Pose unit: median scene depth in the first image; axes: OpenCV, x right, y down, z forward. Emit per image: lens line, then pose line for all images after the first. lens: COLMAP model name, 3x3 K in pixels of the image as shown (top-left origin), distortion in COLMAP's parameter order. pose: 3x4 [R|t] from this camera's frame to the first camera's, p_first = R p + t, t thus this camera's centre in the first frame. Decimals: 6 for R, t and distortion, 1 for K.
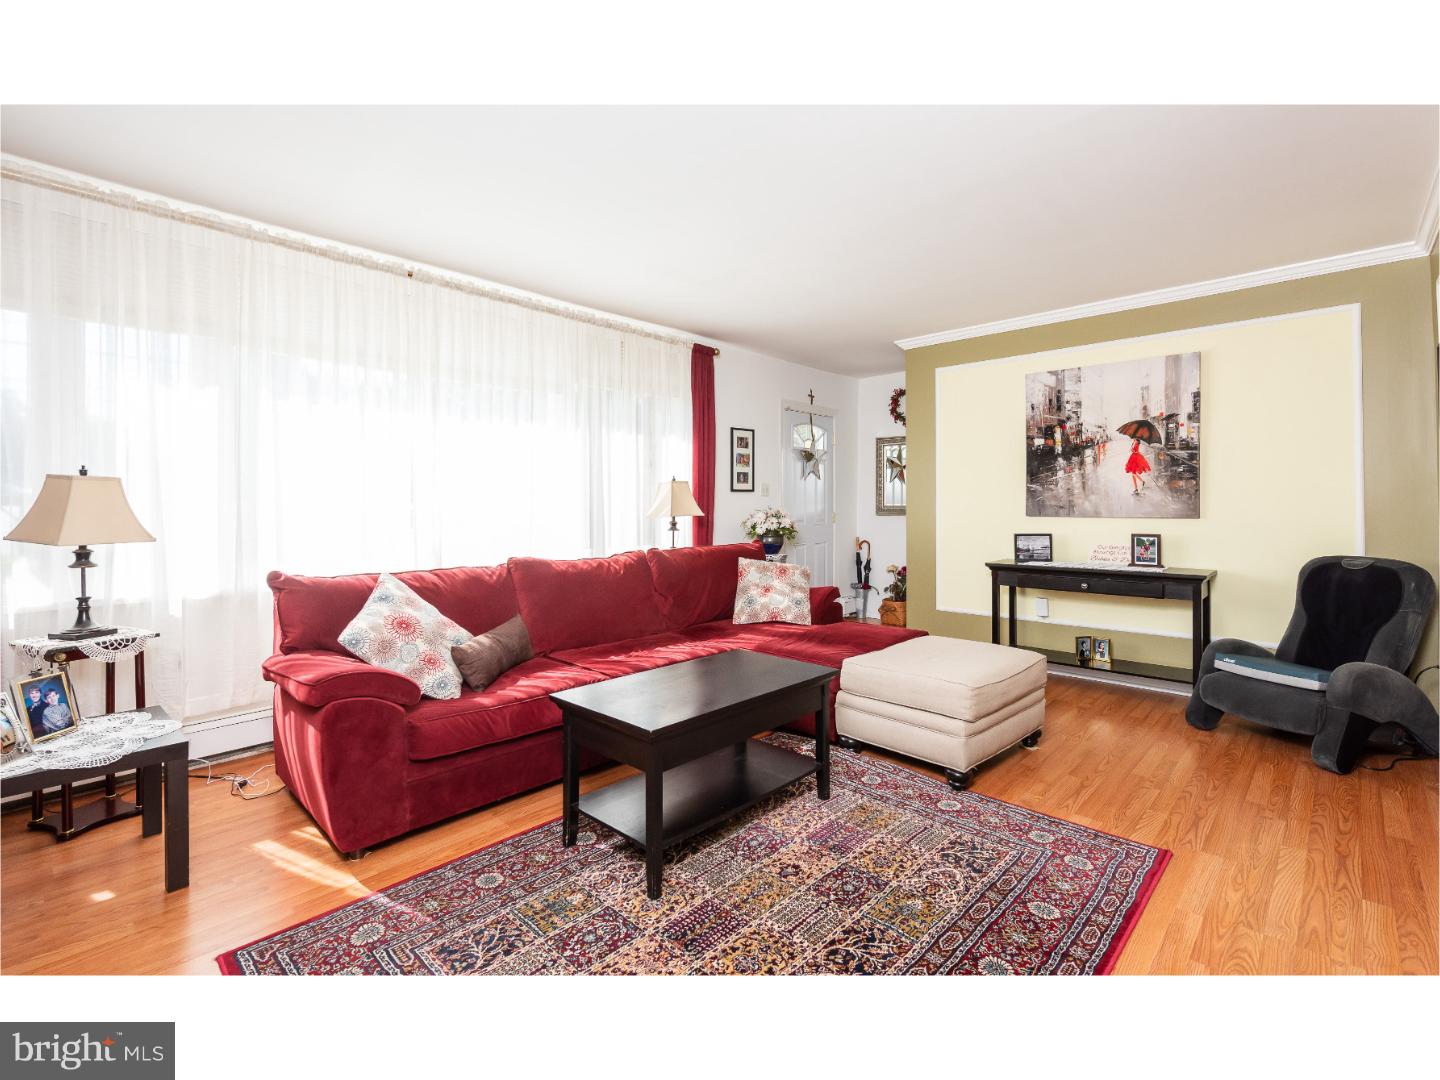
lens RADIAL K [[663.2, 0, 726.6], [0, 663.2, 506.3], [0, 0, 1]] dist [0.011654, -0.000132]
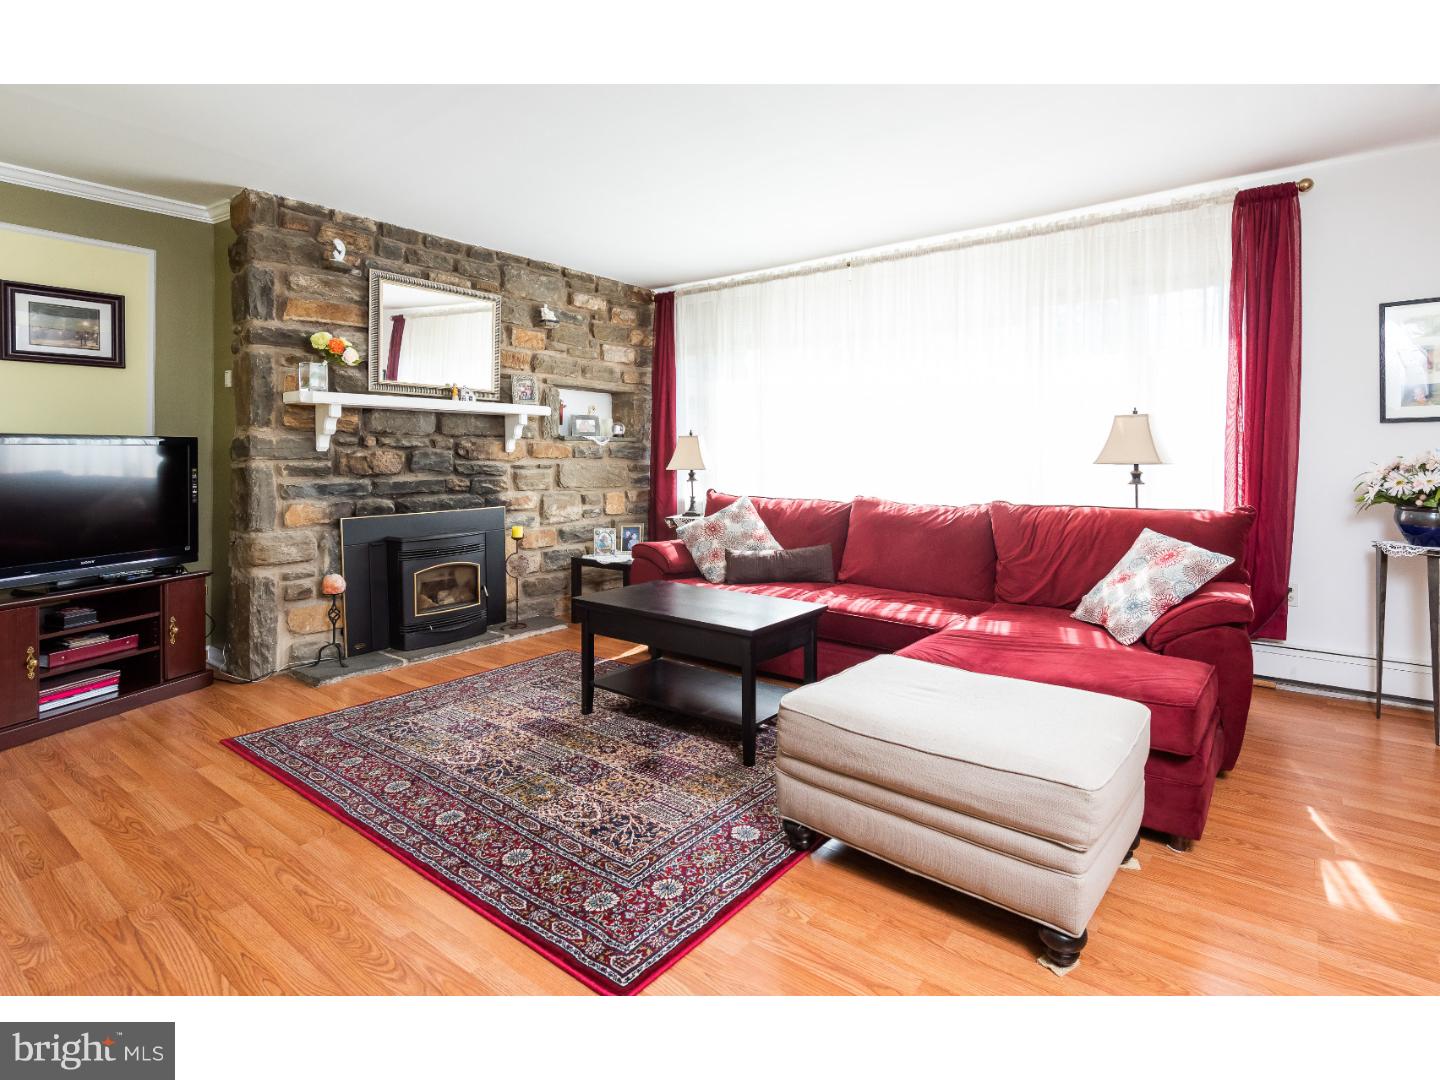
lens RADIAL K [[720.9, 0, 743.7], [0, 720.9, 464.4], [0, 0, 1]] dist [0.014046, -0.001036]
pose [[0.105356, 0.016444, -0.994299, 1.232556], [-0.000218, 0.999864, 0.016513, 0.004697], [0.994435, -0.001523, 0.105345, 0.960044]]
